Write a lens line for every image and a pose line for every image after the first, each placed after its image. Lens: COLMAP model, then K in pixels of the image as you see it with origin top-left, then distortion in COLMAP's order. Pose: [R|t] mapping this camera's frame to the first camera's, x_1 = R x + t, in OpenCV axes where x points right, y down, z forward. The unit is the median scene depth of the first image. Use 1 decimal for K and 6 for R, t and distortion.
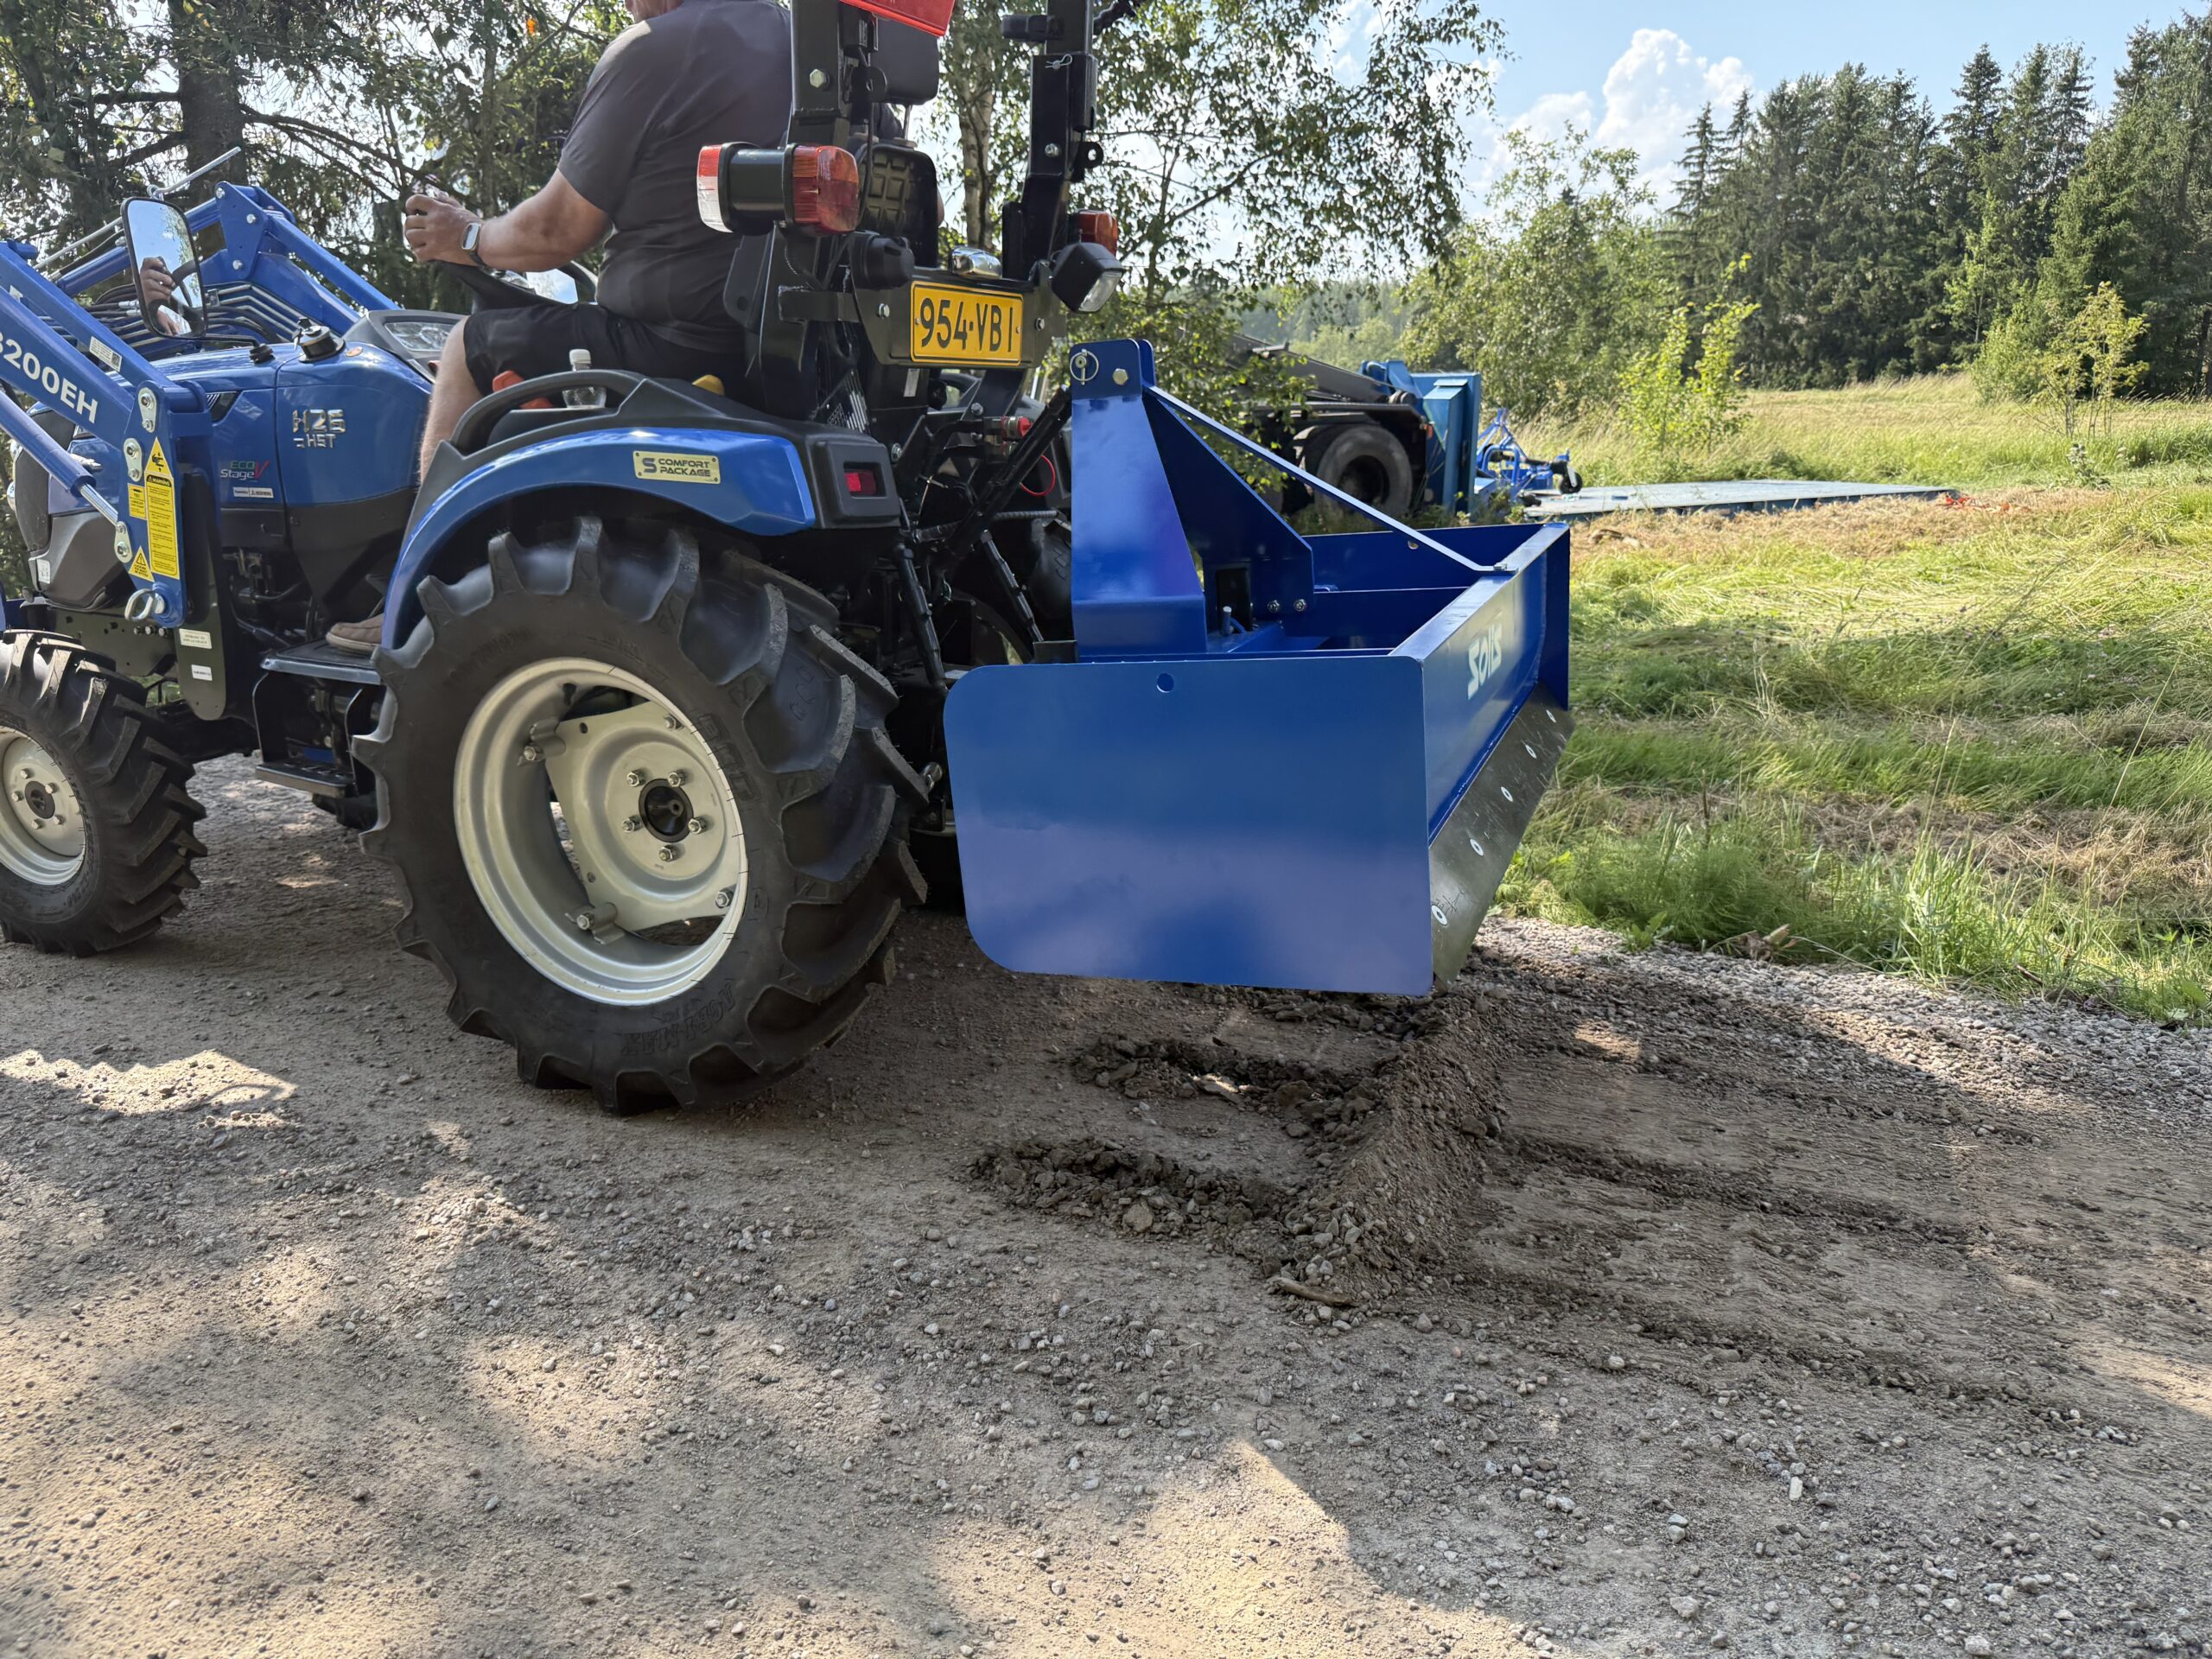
lens RADIAL K [[1565.1, 0, 1106.0], [0, 1565.1, 829.5], [0, 0, 1]] dist [-0.006104, 0.000012]
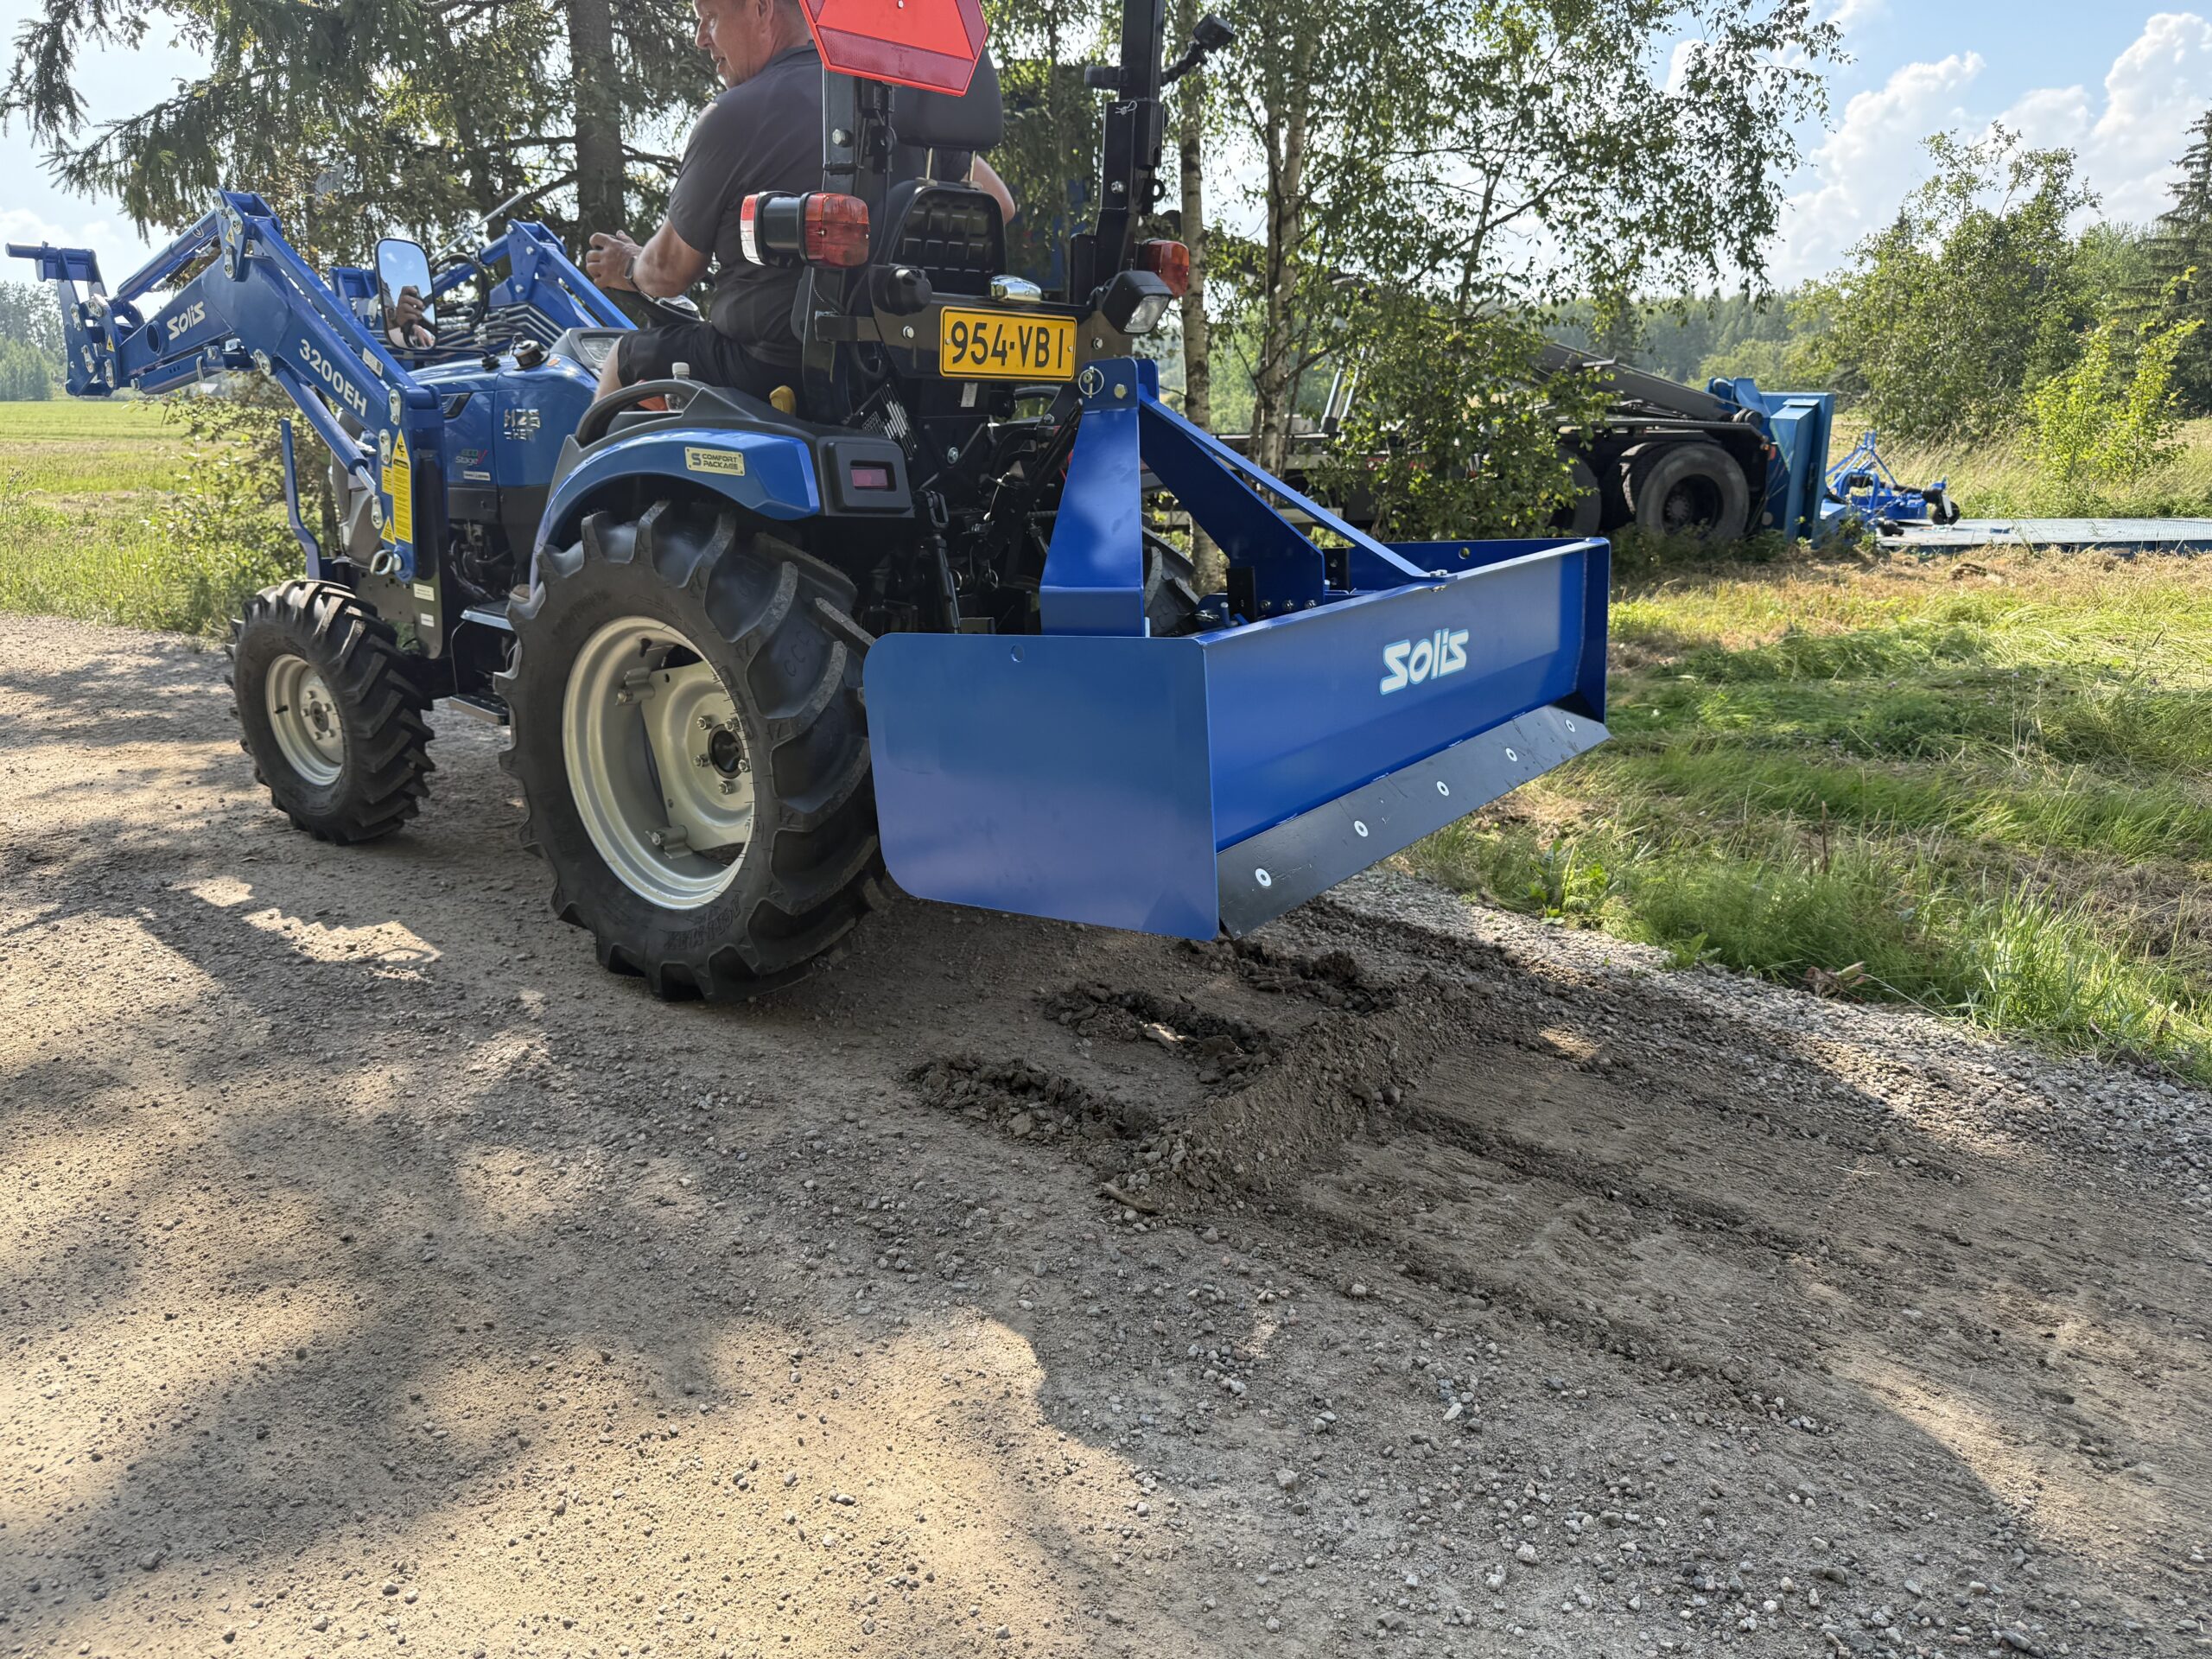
lens RADIAL K [[1557.1, 0, 1087.7], [0, 1557.1, 831.9], [0, 0, 1]] dist [0.023074, -0.038770]
pose [[0.967478, 0.080452, -0.239820, 0.262401], [-0.081888, 0.996634, 0.003990, 0.020995], [0.239334, 0.015778, 0.970809, -0.080575]]
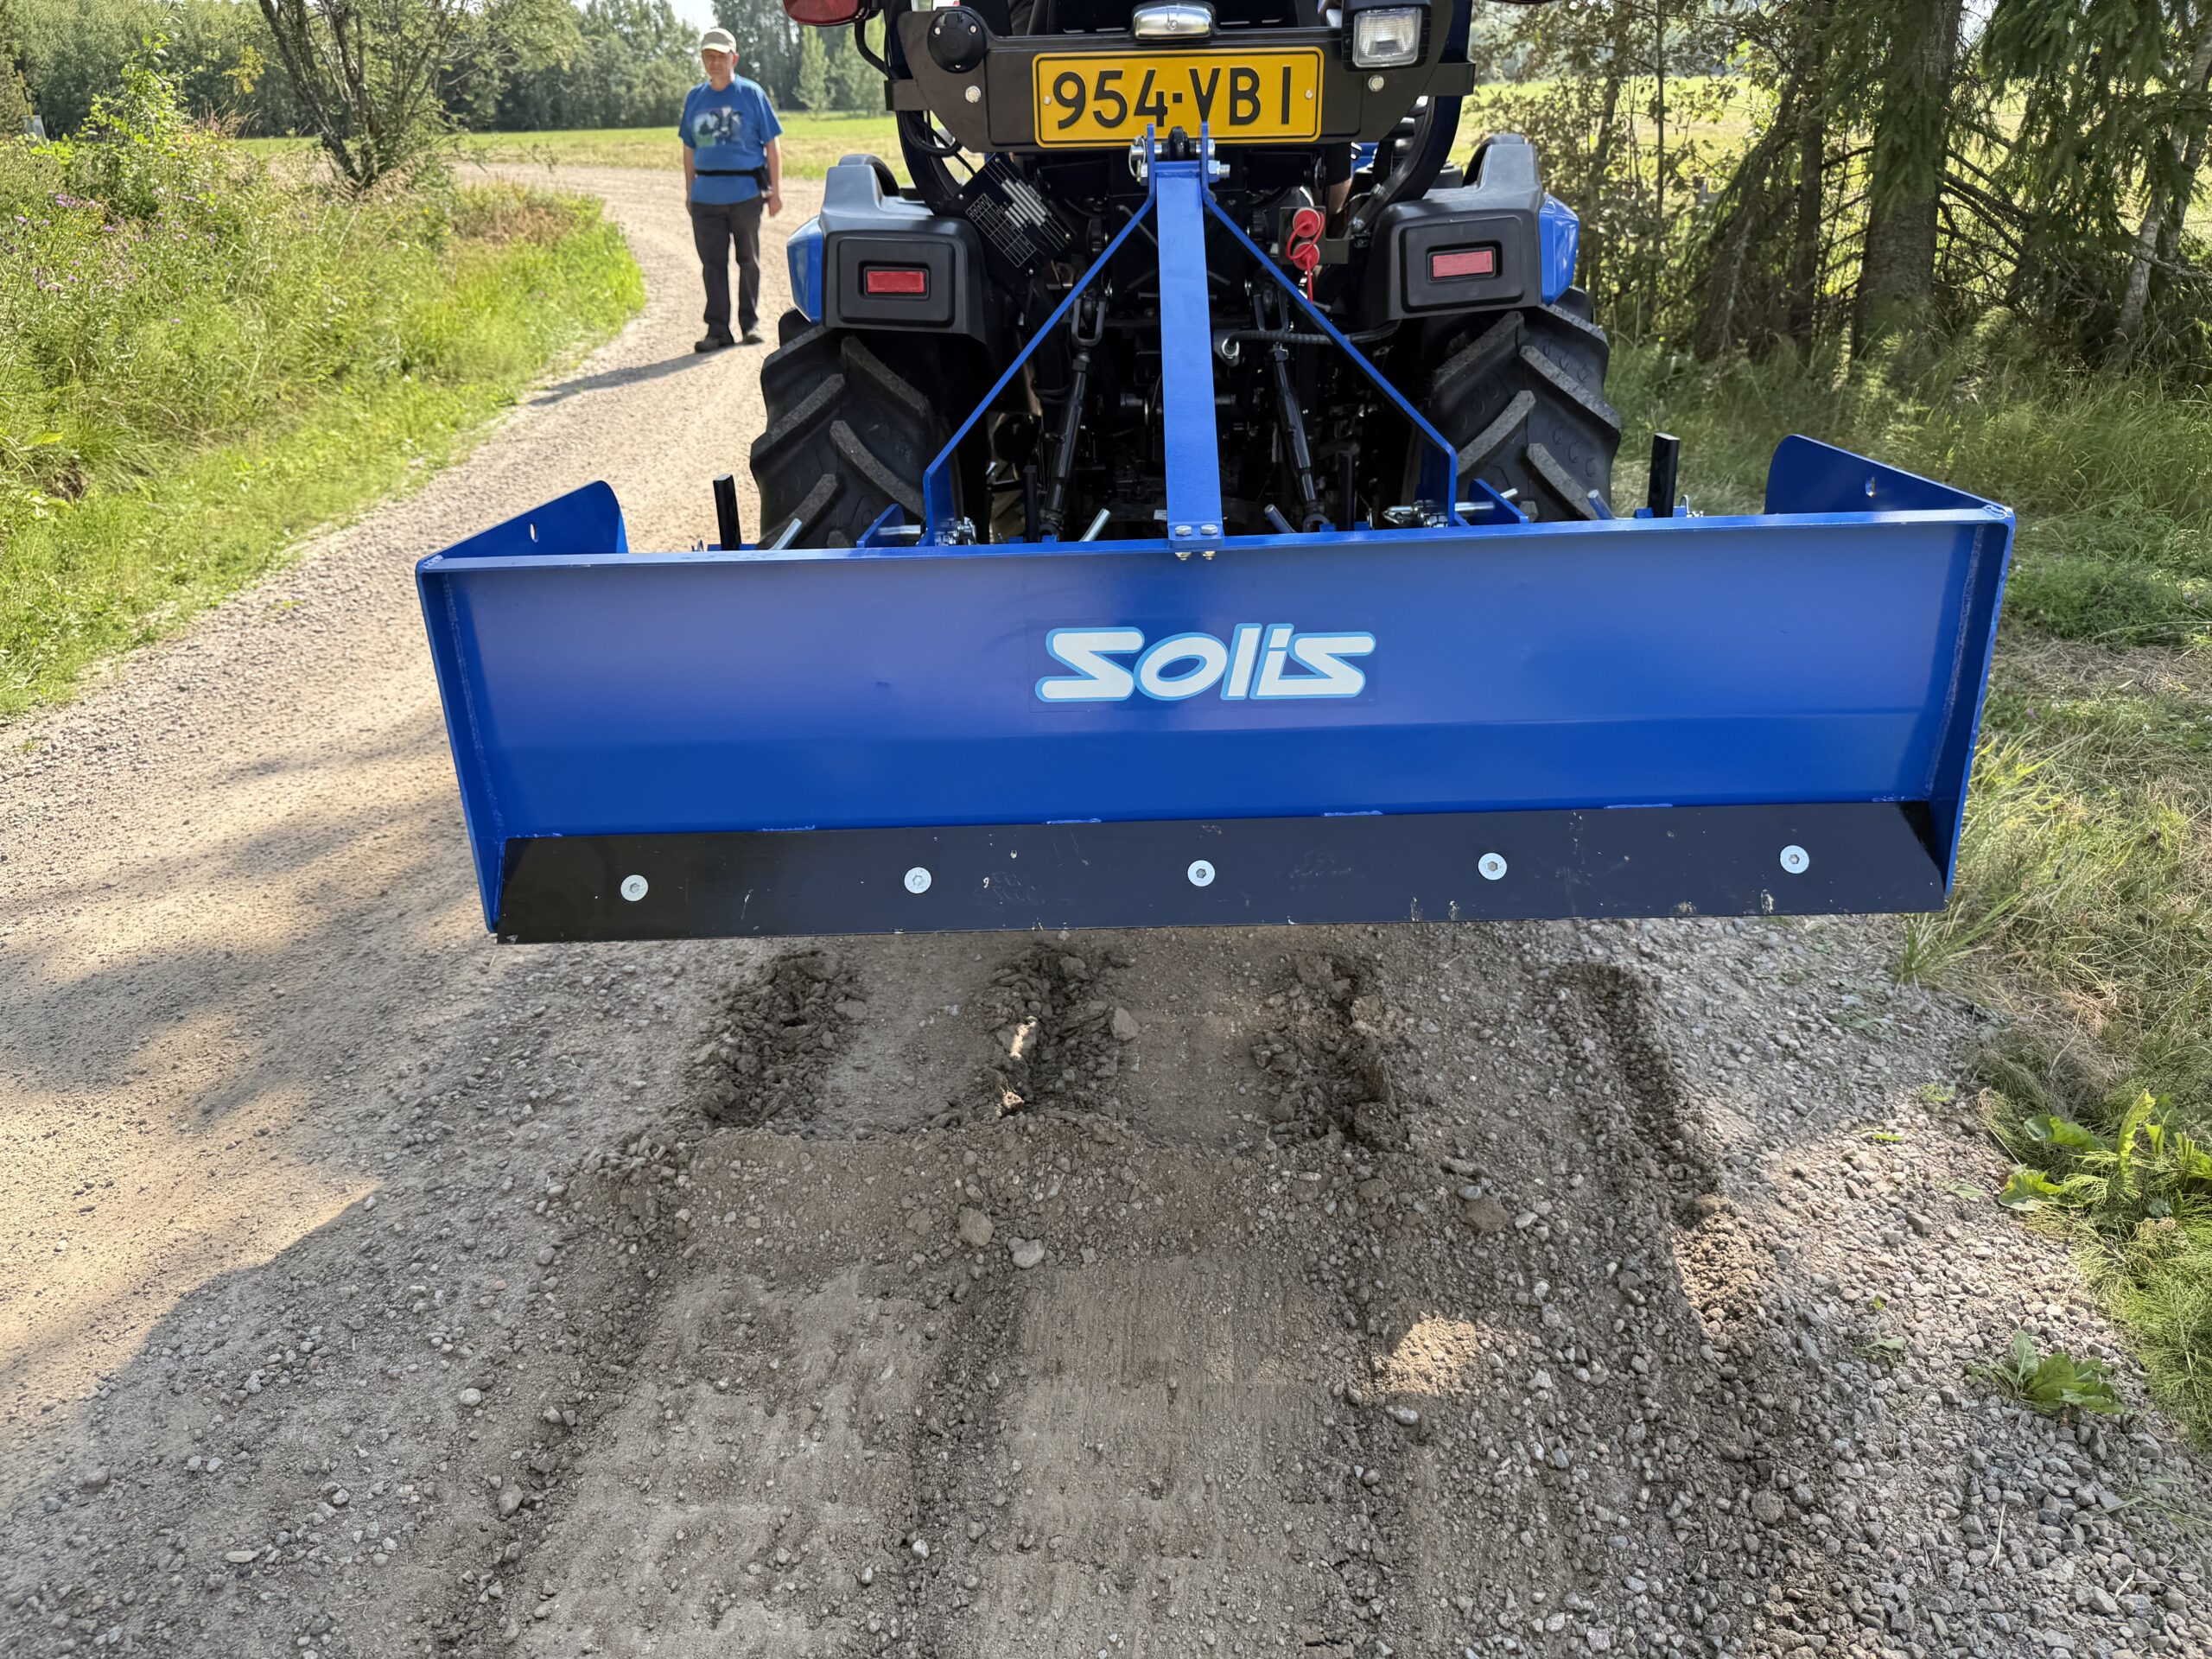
lens RADIAL K [[1565.1, 0, 1106.0], [0, 1565.1, 829.5], [0, 0, 1]] dist [-0.006104, 0.000012]
pose [[0.335704, 0.405193, -0.850366, 0.744883], [-0.229274, 0.910753, 0.343455, -0.240403], [0.913639, 0.079668, 0.398644, 0.655310]]
